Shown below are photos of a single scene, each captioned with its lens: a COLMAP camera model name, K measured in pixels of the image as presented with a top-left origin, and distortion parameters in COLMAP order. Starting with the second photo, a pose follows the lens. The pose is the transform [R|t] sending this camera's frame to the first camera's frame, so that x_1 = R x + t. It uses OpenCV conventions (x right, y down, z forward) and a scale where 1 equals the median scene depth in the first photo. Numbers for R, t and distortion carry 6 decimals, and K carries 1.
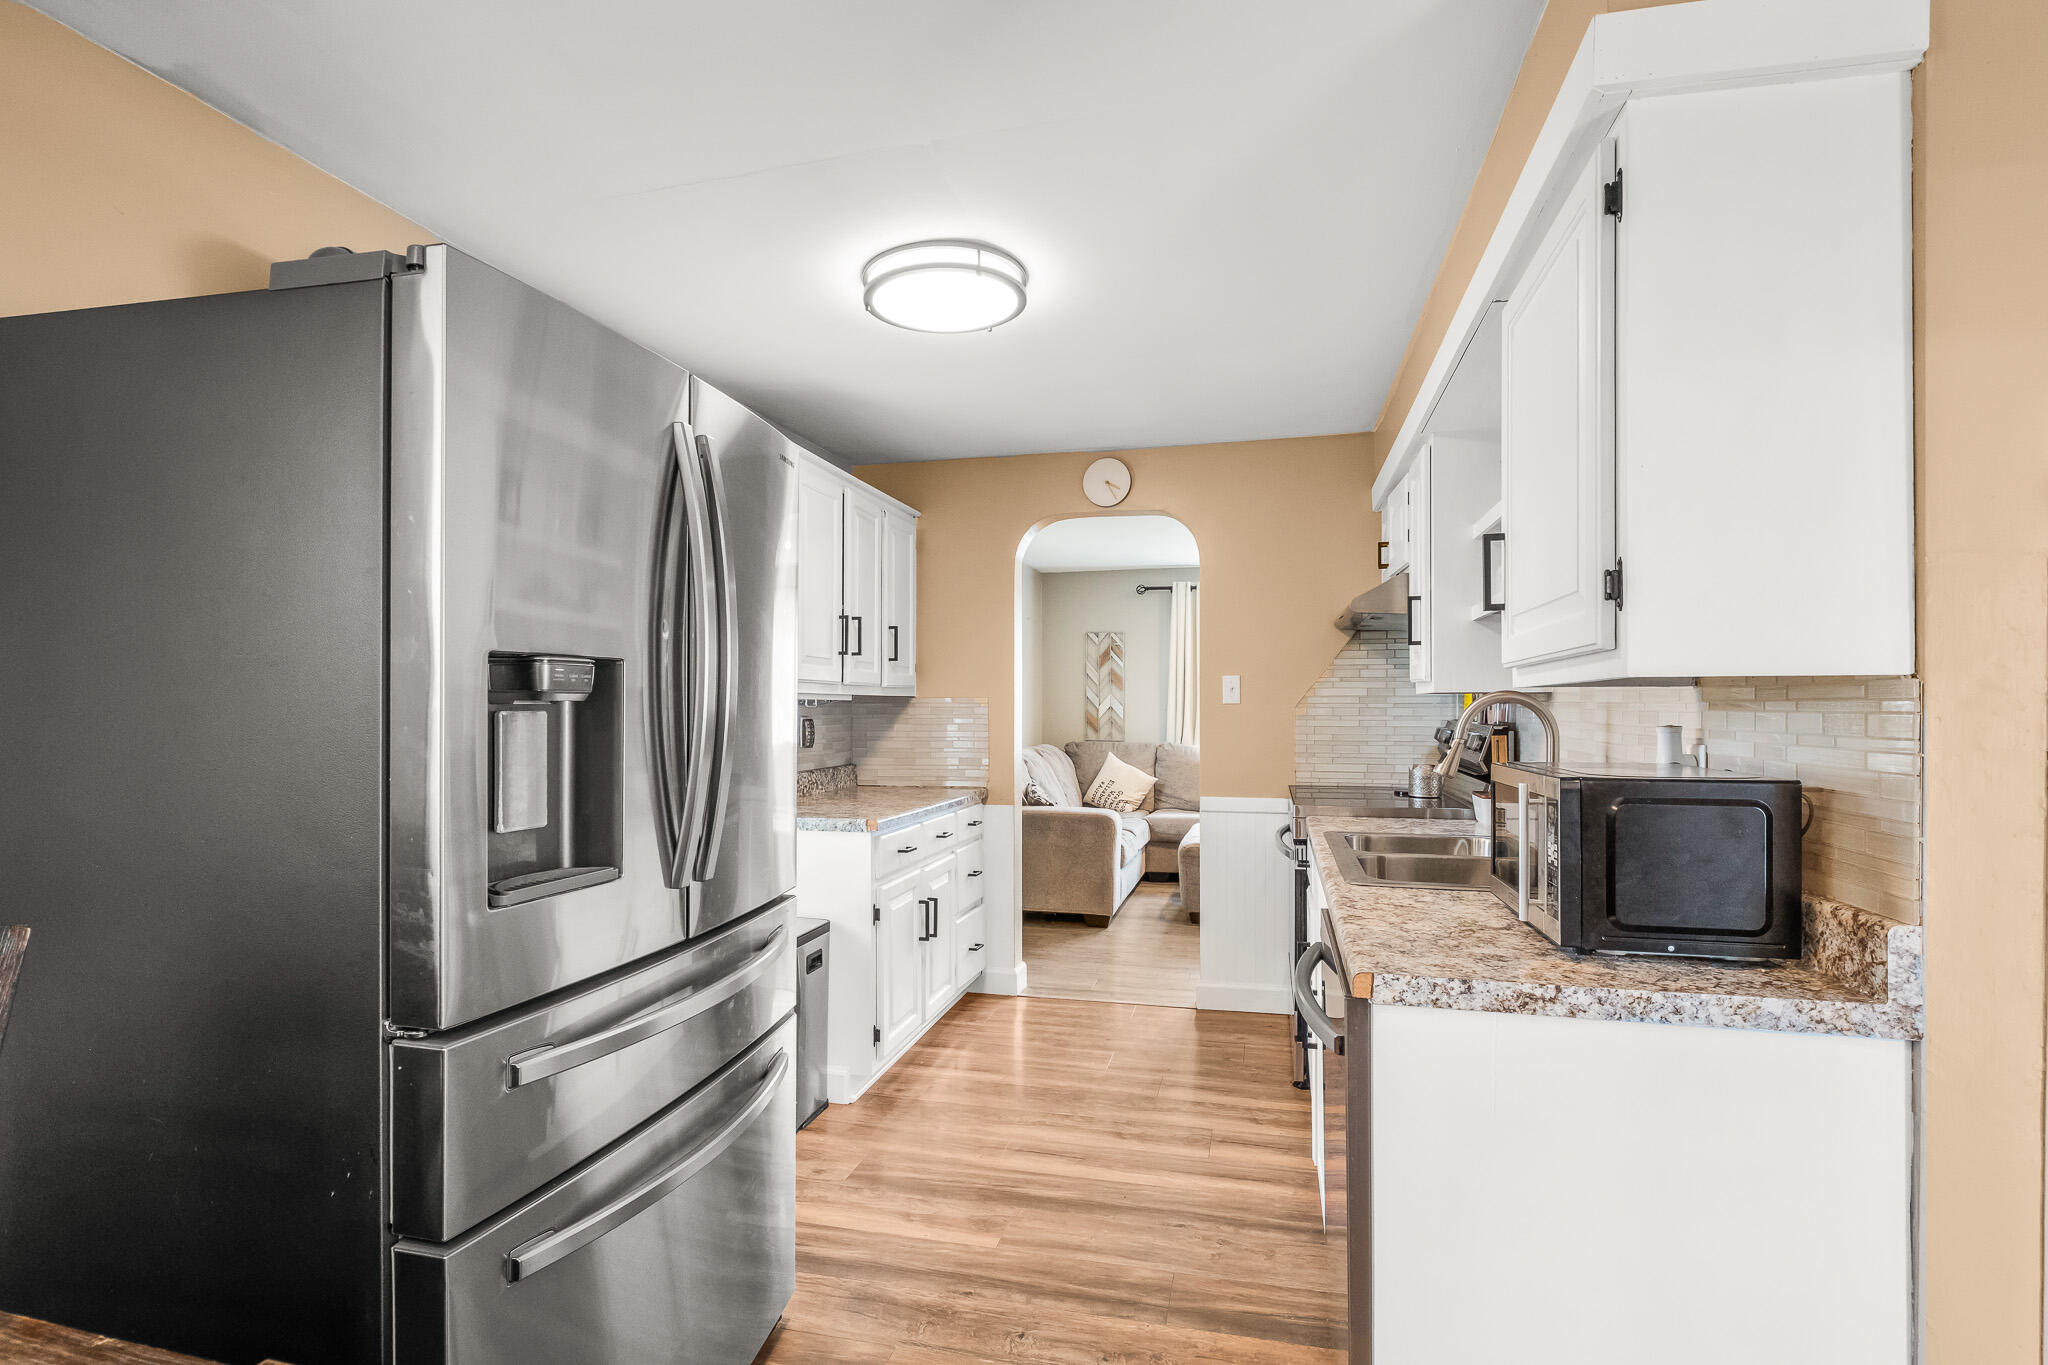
lens RADIAL K [[986.2, 0, 1026.6], [0, 986.2, 696.2], [0, 0, 1]] dist [-0.004362, 0.000155]
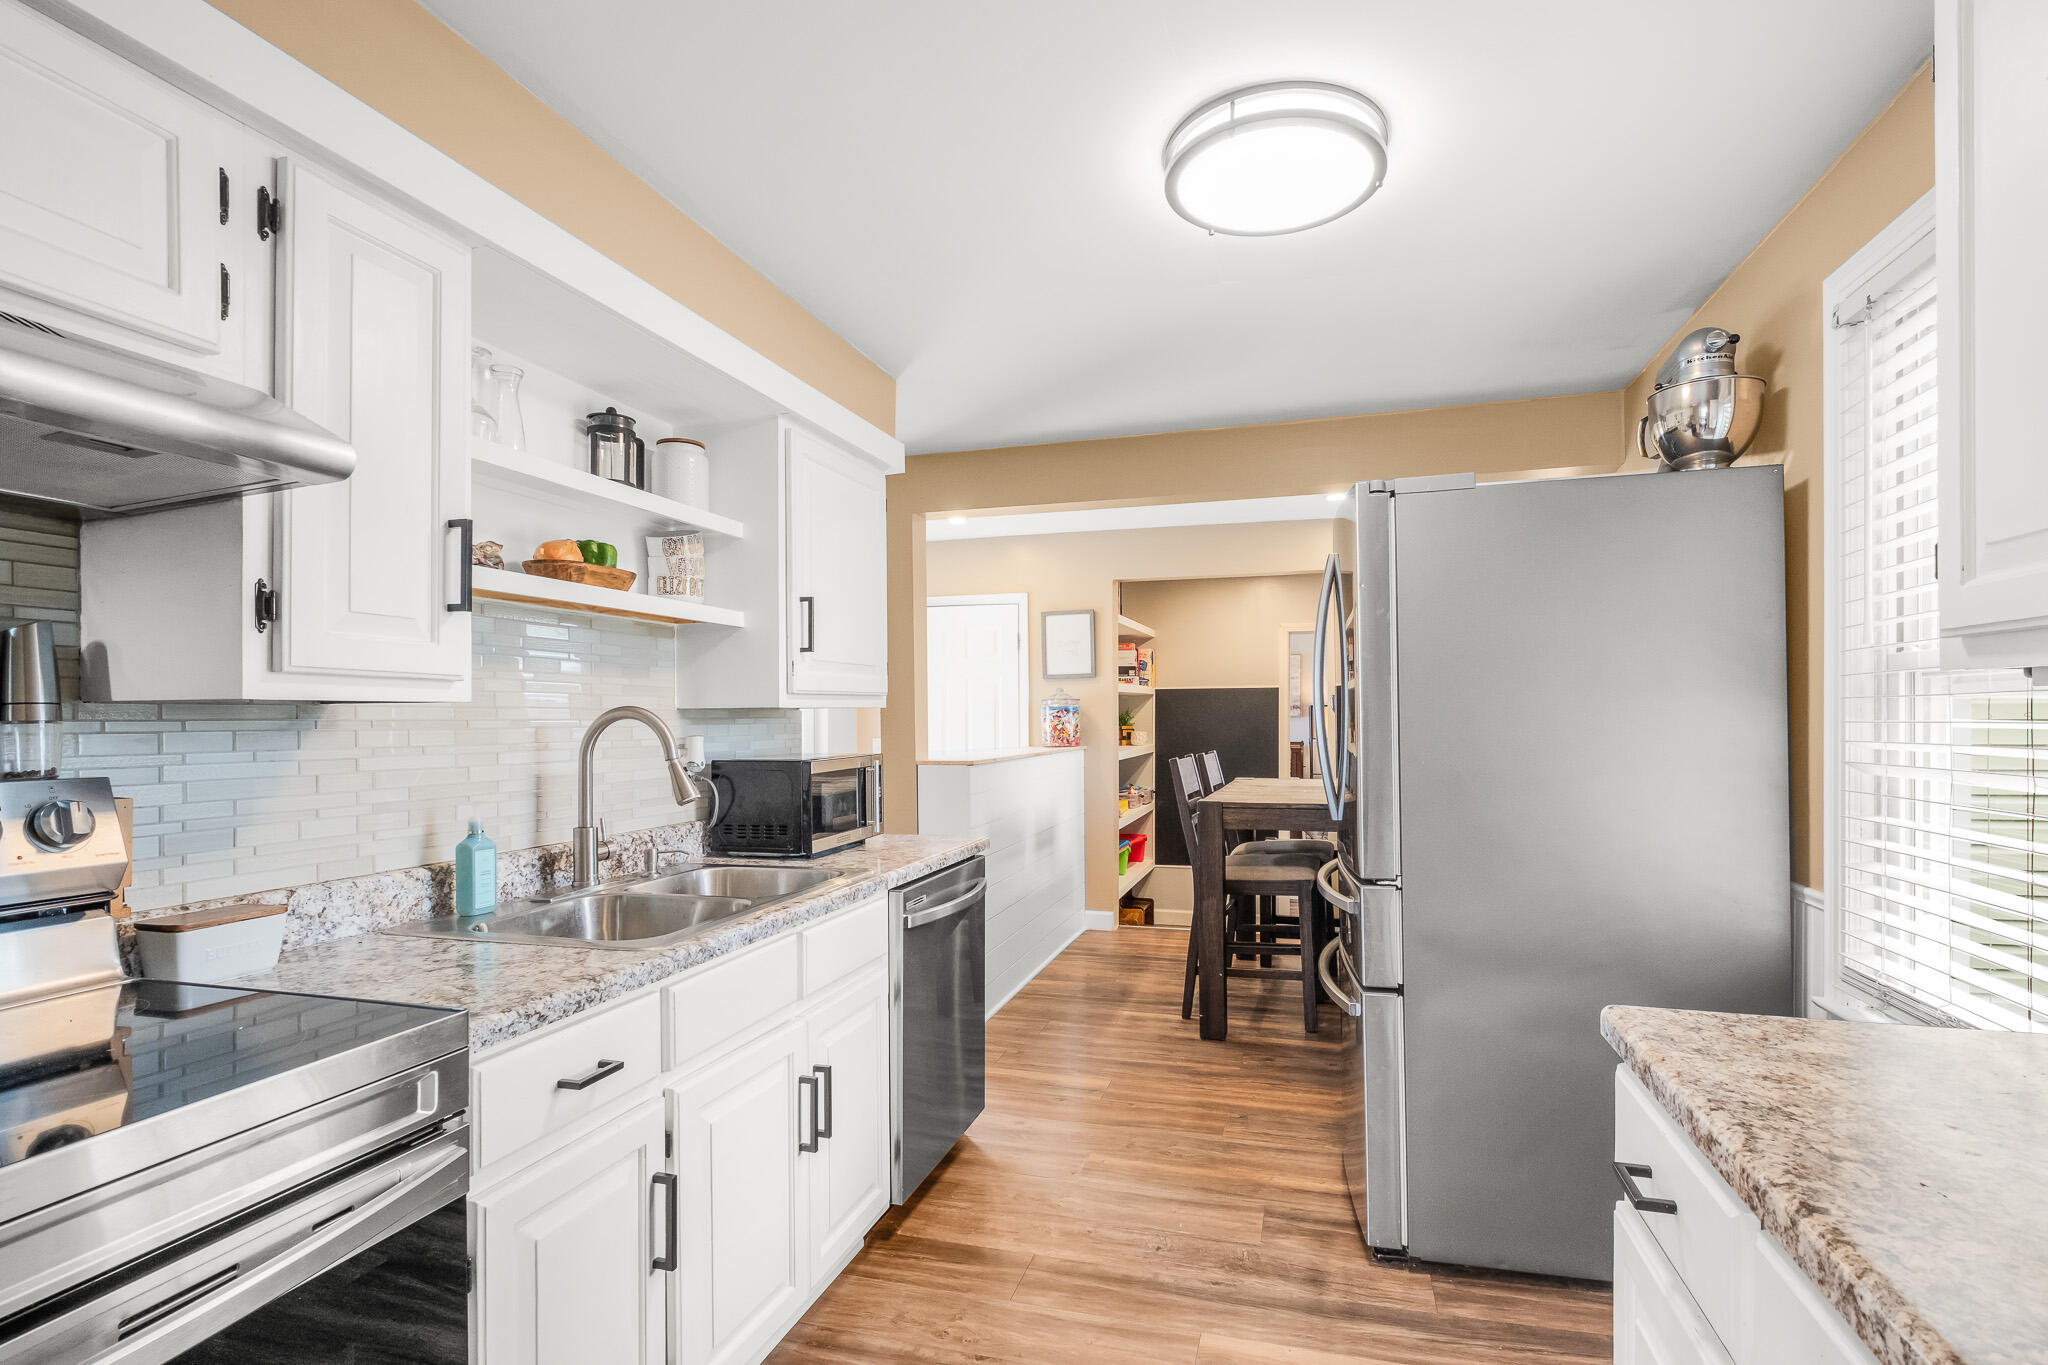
lens RADIAL K [[986.2, 0, 1027.7], [0, 986.2, 699.4], [0, 0, 1]] dist [-0.004362, 0.000155]
pose [[-0.998879, 0.003136, 0.047227, 0.085797], [0.002247, 0.999819, -0.018868, 0.008818], [-0.047278, -0.018741, -0.998706, 2.013149]]
